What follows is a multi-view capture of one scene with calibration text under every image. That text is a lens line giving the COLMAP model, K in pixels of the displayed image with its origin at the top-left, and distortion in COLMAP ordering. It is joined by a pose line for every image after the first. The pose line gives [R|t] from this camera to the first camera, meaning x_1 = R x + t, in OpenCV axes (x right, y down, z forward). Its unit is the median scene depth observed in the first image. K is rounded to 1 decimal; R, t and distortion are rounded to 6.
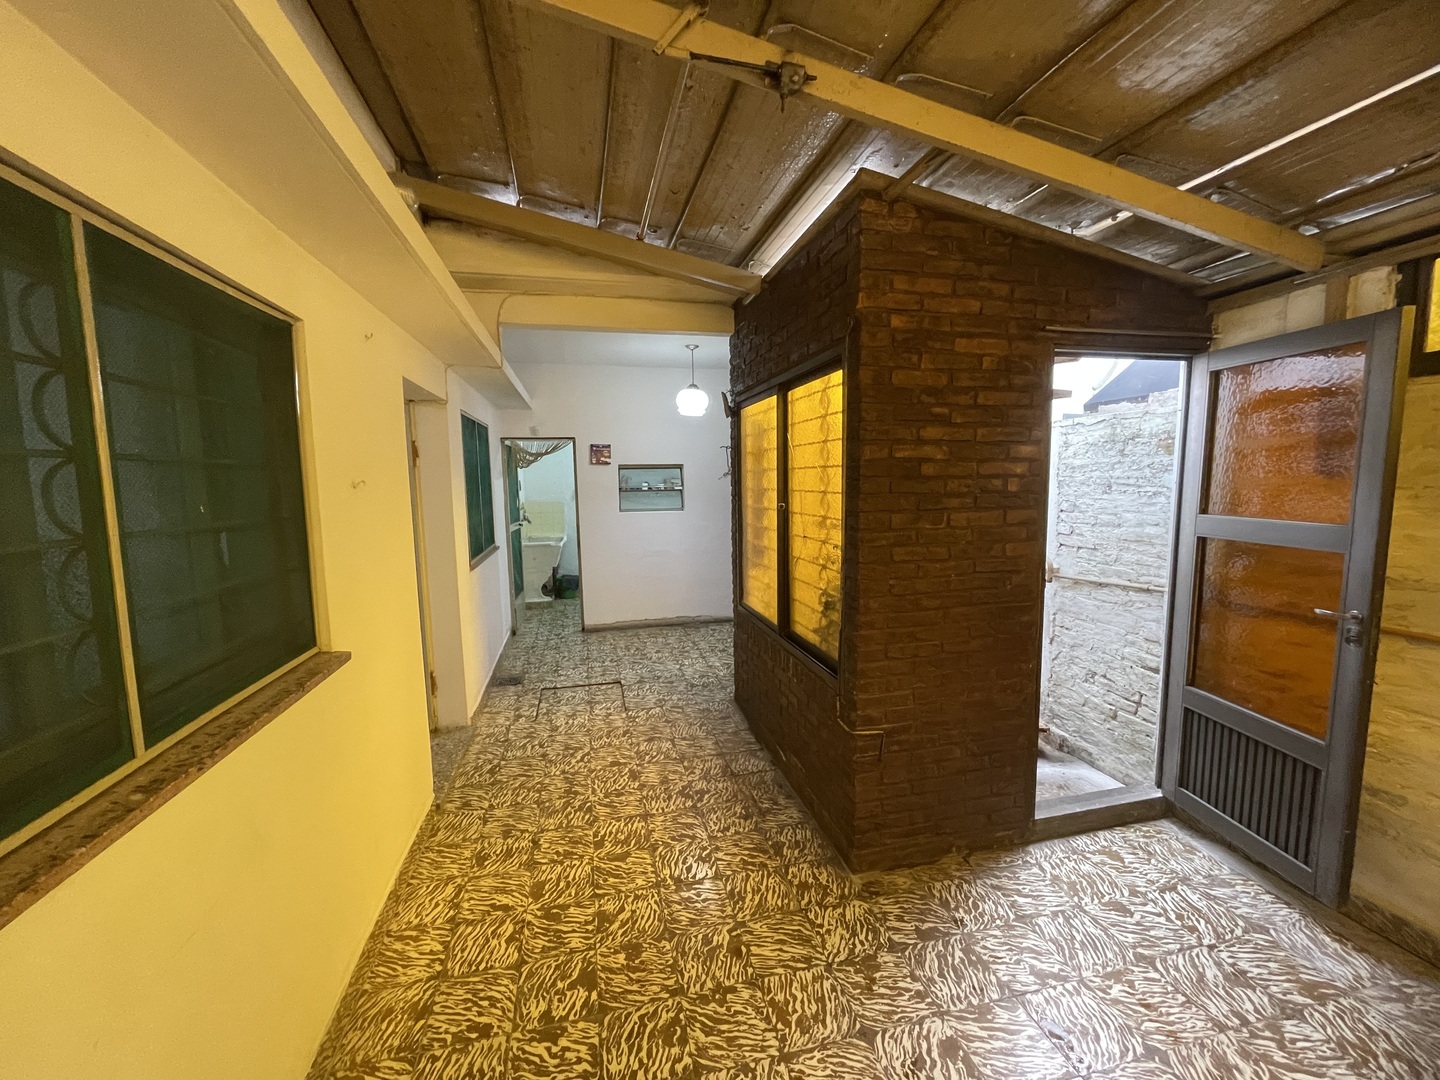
lens RADIAL K [[577.1, 0, 719.5], [0, 577.1, 538.6], [0, 0, 1]] dist [-0.002411, -0.000052]
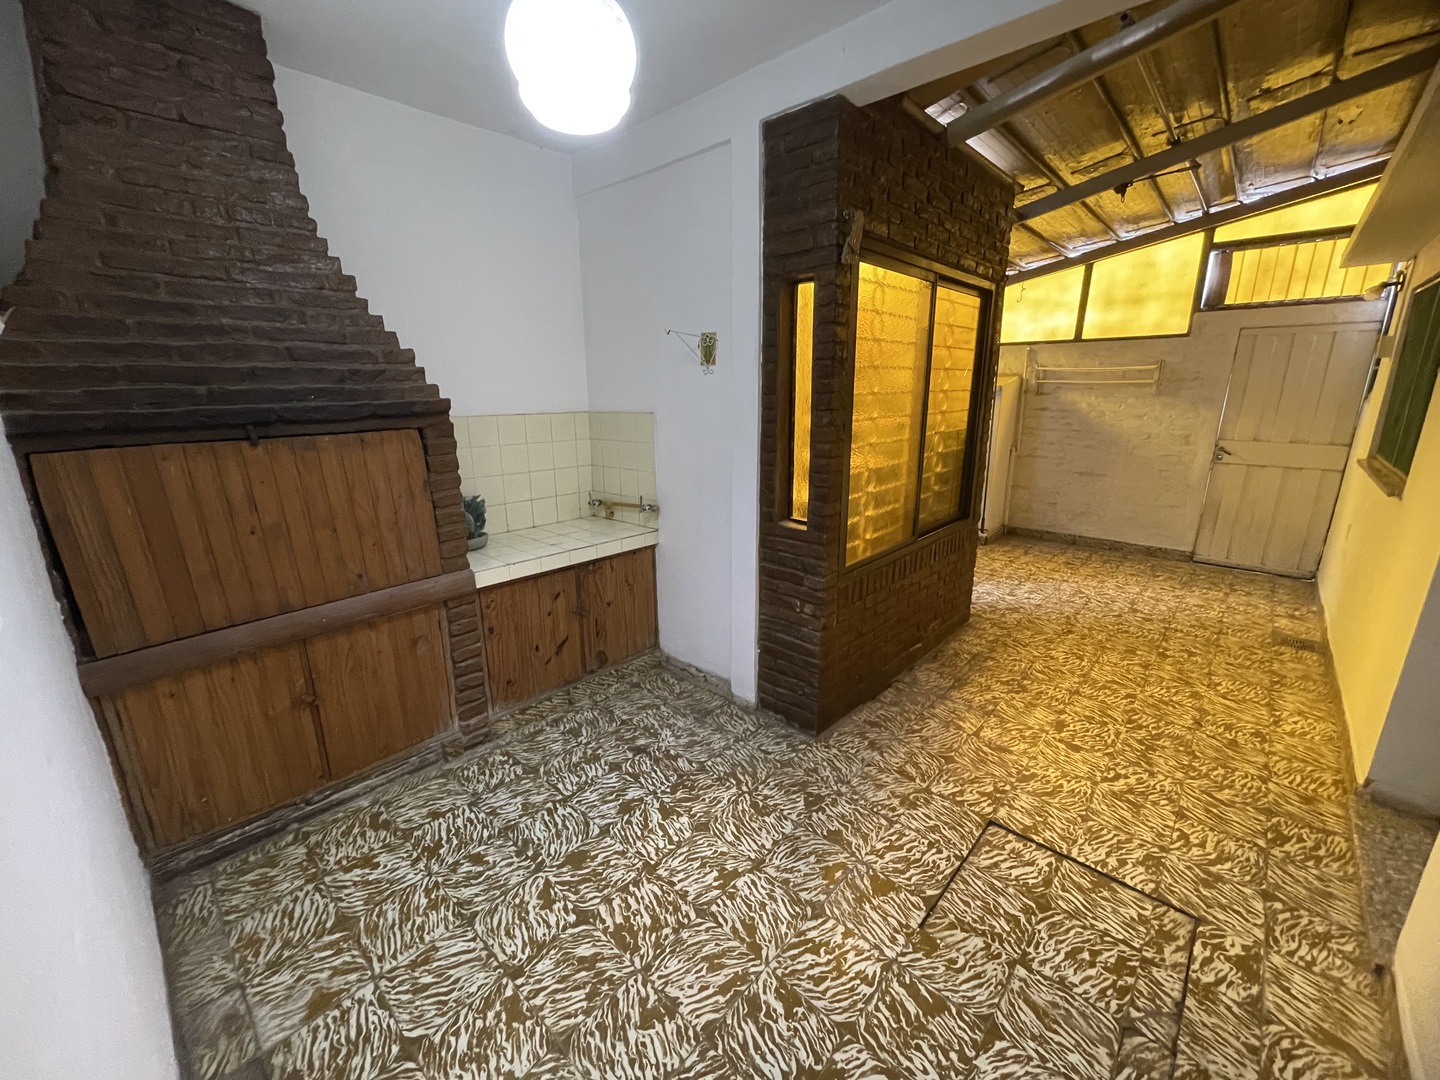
lens RADIAL K [[577.1, 0, 720.6], [0, 577.1, 540.3], [0, 0, 1]] dist [-0.002411, -0.000052]
pose [[-0.554109, -0.194278, 0.809456, -0.495228], [0.107466, 0.947554, 0.300987, -0.164402], [-0.825478, 0.253768, -0.504170, 1.721993]]
